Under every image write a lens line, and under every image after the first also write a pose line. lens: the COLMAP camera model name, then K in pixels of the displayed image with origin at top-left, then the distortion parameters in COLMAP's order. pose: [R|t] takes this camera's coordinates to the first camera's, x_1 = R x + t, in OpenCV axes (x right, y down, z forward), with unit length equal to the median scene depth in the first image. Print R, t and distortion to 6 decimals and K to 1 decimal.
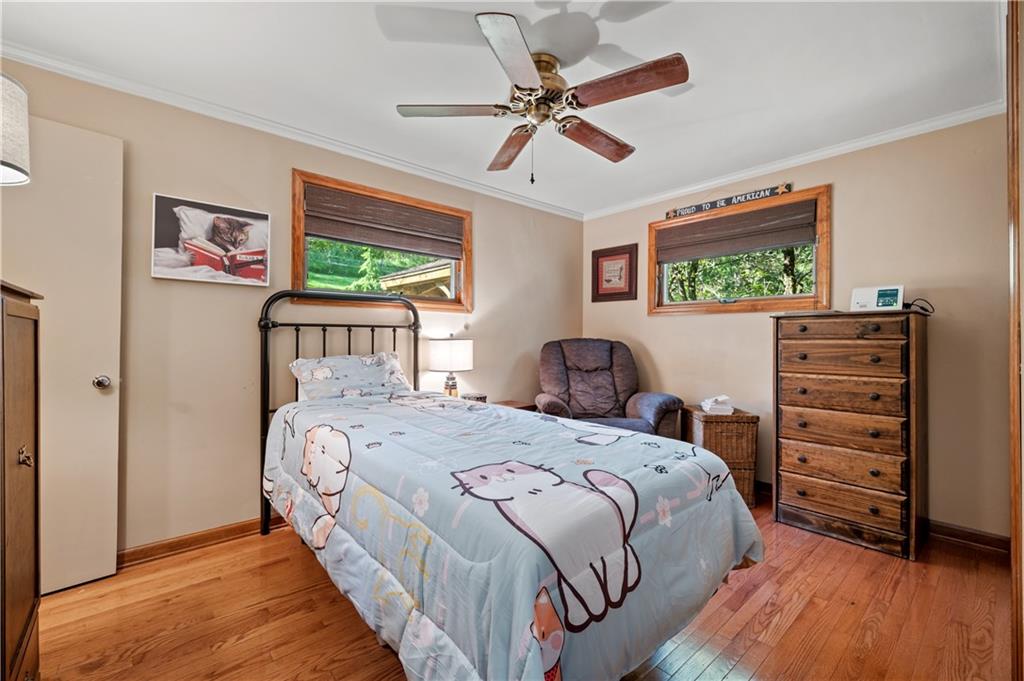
lens RADIAL K [[435.9, 0, 512.0], [0, 435.9, 340.5], [0, 0, 1]] dist [0.000117, -0.000005]
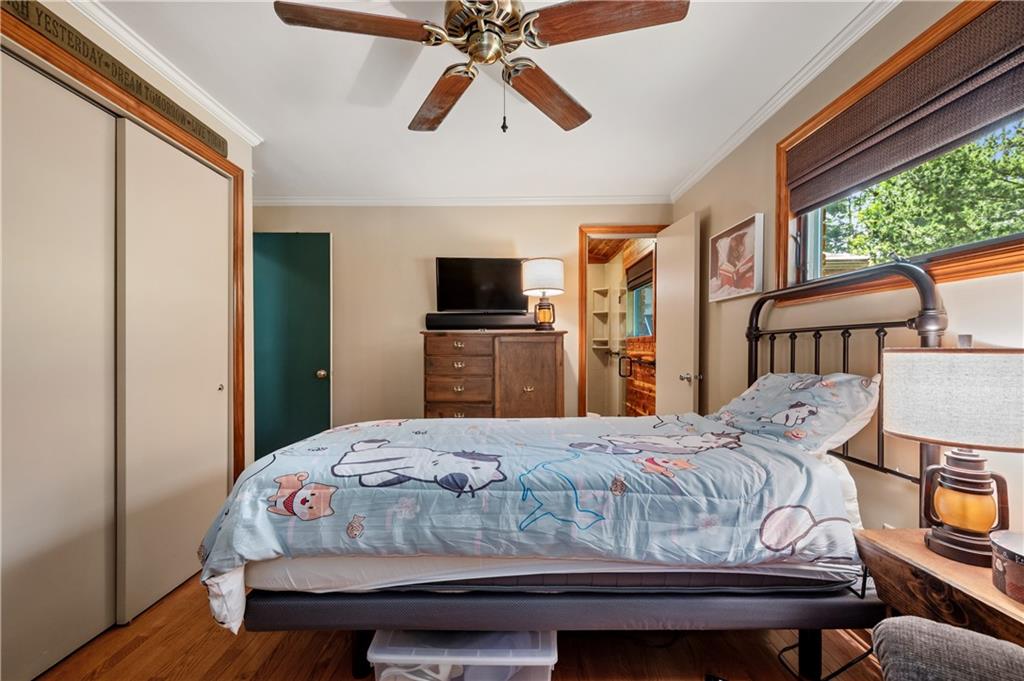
lens RADIAL K [[431.4, 0, 512.0], [0, 431.4, 340.5], [0, 0, 1]] dist [-0.000546, -0.000045]
pose [[-0.658071, -0.012357, -0.752855, 0.469843], [-0.001314, 0.999883, -0.015263, -0.007025], [0.752955, -0.009055, -0.658010, 1.198439]]
